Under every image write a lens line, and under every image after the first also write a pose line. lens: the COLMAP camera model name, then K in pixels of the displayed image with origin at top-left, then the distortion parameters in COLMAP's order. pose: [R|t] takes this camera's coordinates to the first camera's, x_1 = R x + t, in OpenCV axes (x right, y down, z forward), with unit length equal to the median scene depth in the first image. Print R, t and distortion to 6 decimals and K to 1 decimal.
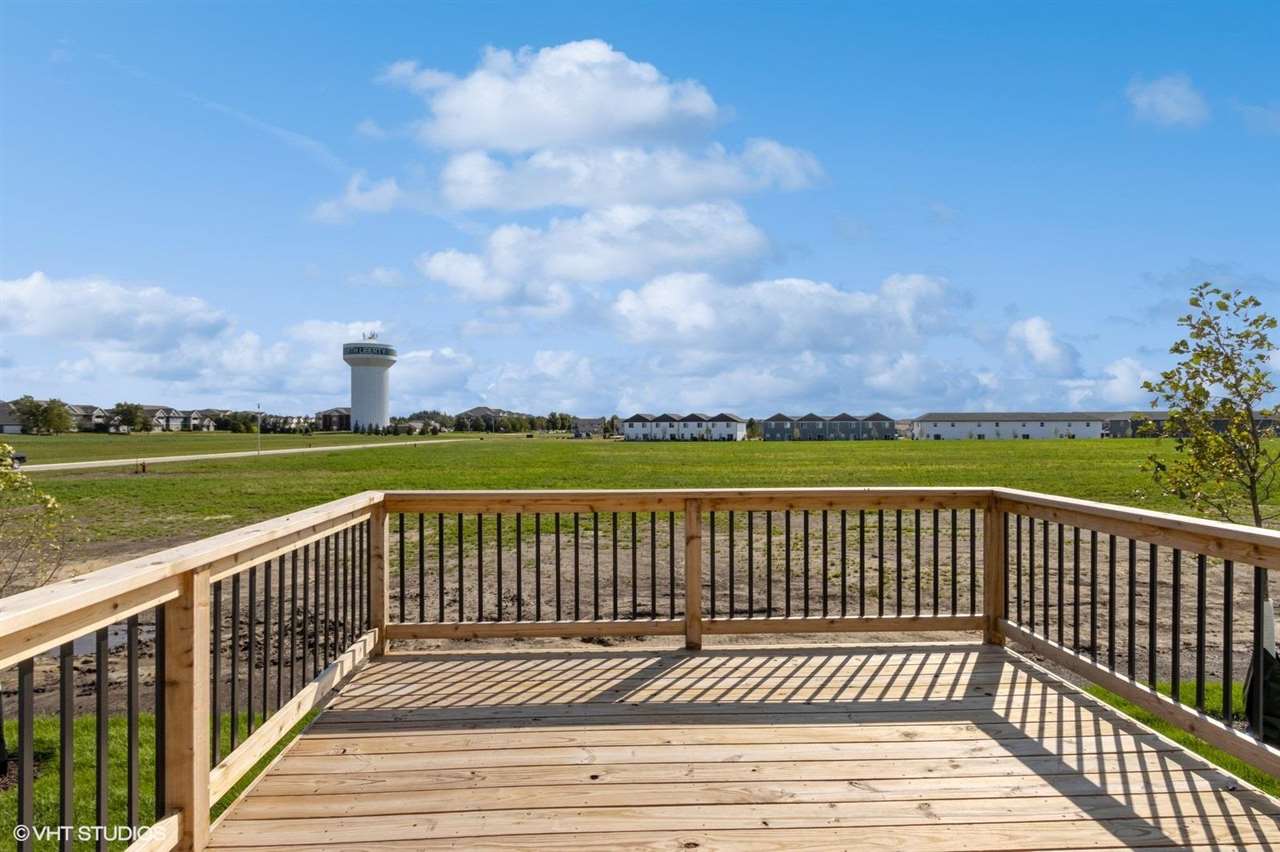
lens RADIAL K [[687.3, 0, 635.0], [0, 687.3, 434.2], [0, 0, 1]] dist [-0.000668, -0.002271]
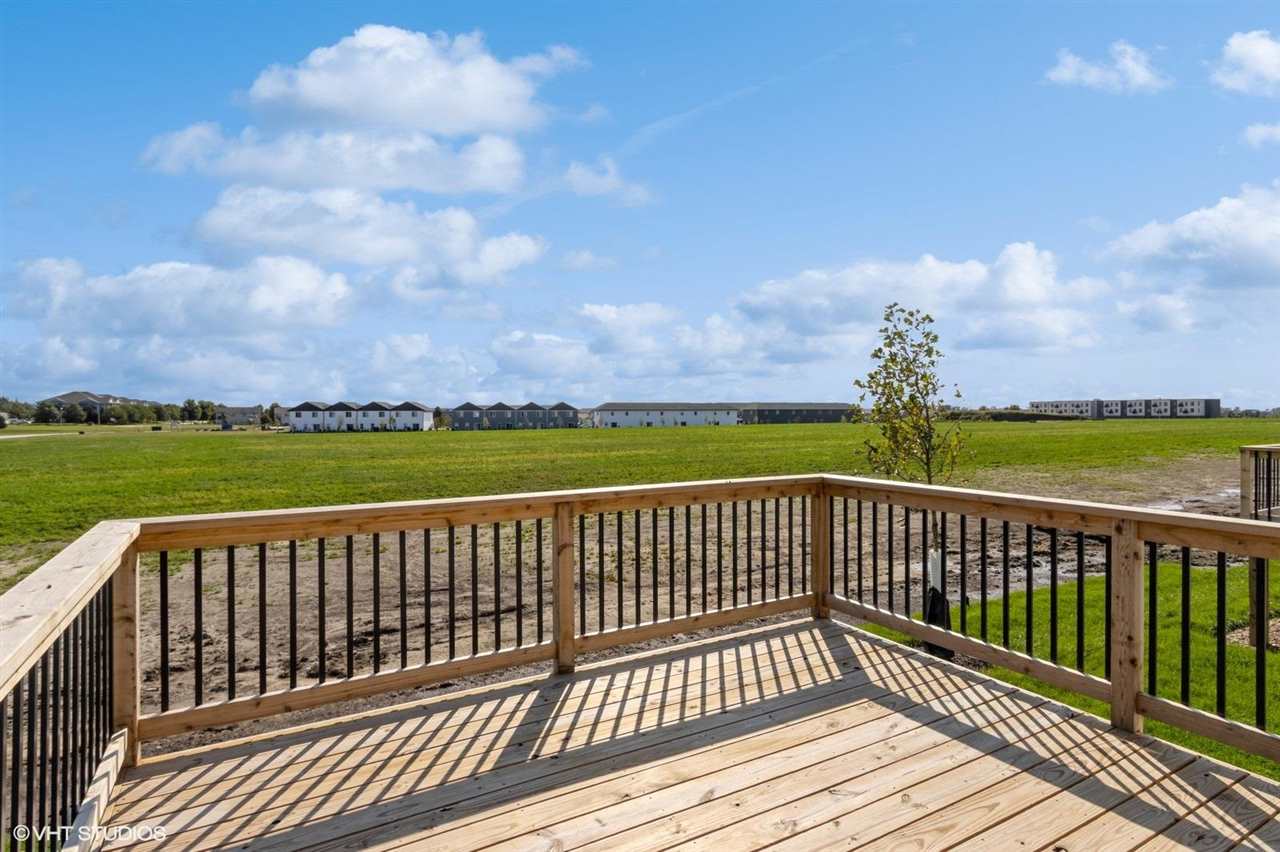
lens RADIAL K [[679.9, 0, 643.6], [0, 679.9, 409.6], [0, 0, 1]] dist [0.001457, -0.000592]
pose [[0.881354, 0.001230, 0.472454, -0.093706], [0.007798, 0.999823, -0.017150, -0.003831], [-0.472391, 0.018799, 0.881188, 0.068648]]
